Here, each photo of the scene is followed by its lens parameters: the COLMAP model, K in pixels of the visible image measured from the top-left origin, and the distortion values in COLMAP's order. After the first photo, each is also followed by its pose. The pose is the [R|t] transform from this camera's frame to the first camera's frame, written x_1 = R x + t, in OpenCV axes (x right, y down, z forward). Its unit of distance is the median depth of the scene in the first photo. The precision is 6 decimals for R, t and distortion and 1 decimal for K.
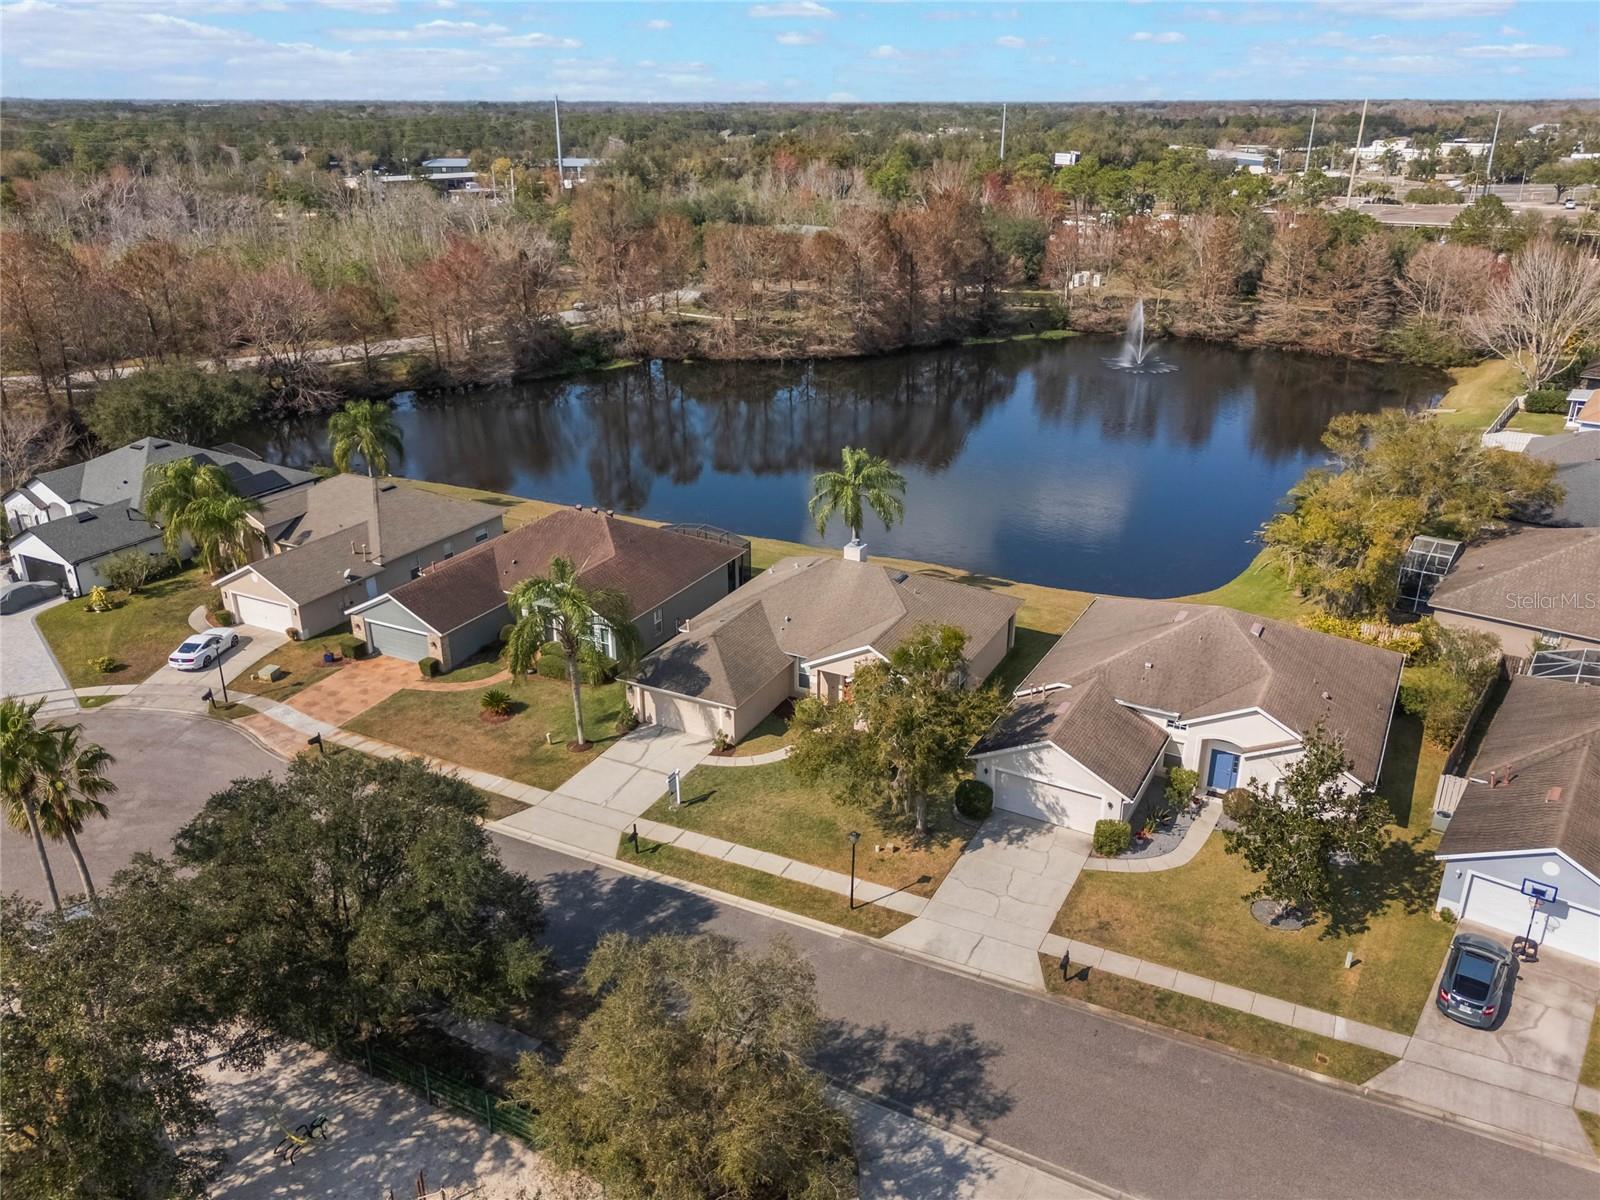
lens RADIAL K [[1204.6, 0, 800.0], [0, 1204.6, 600.0], [0, 0, 1]] dist [0.071995, -0.079297]
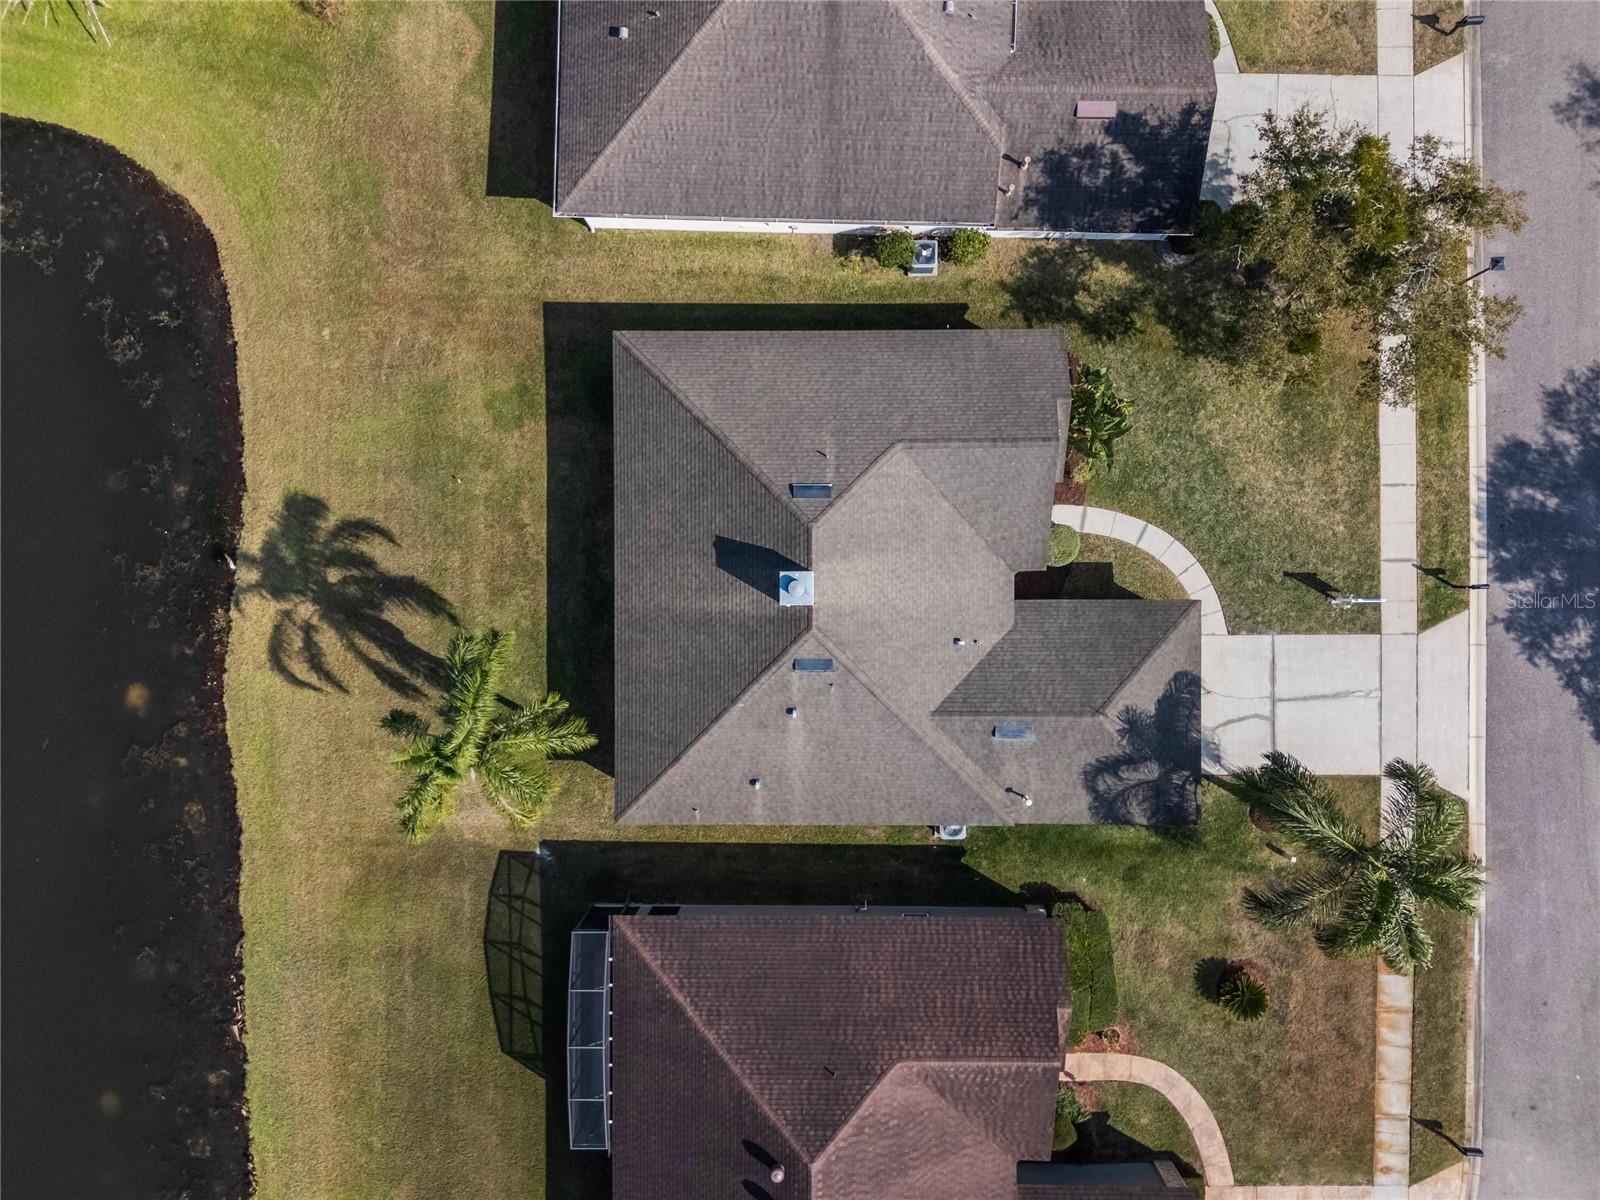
lens RADIAL K [[1204.6, 0, 800.0], [0, 1204.6, 600.0], [0, 0, 1]] dist [0.071995, -0.079297]
pose [[-0.454756, -0.890575, -0.008540, 0.054943], [0.355450, -0.190279, 0.915123, -0.620236], [-0.816610, 0.413122, 0.403085, 0.952179]]
